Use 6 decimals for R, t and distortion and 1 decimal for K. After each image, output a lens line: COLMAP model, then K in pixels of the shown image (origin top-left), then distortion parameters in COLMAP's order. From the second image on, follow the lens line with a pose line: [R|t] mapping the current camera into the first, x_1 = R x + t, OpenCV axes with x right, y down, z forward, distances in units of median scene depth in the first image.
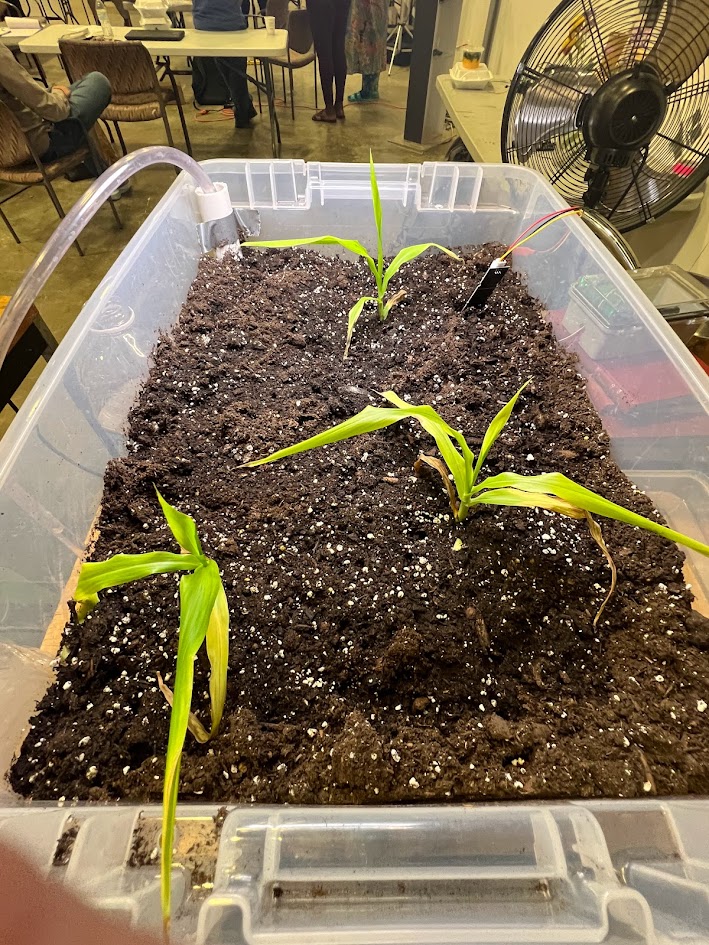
lens RADIAL K [[424.5, 0, 351.3], [0, 424.5, 471.1], [0, 0, 1]] dist [-0.002653, -0.001088]
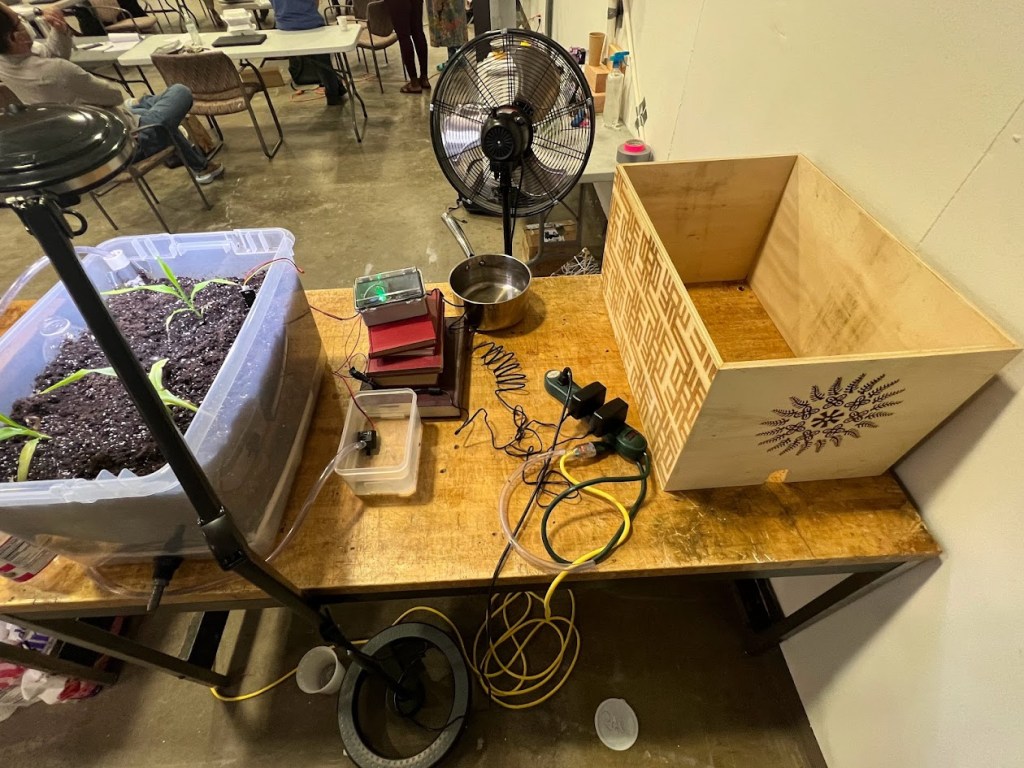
lens RADIAL K [[460.0, 0, 511.4], [0, 460.0, 386.8], [0, 0, 1]] dist [-0.002653, -0.001088]
pose [[0.997807, -0.065448, -0.009914, 0.169779], [0.064540, 0.995170, -0.073972, 0.021501], [0.014707, 0.073170, 0.997211, -0.114797]]
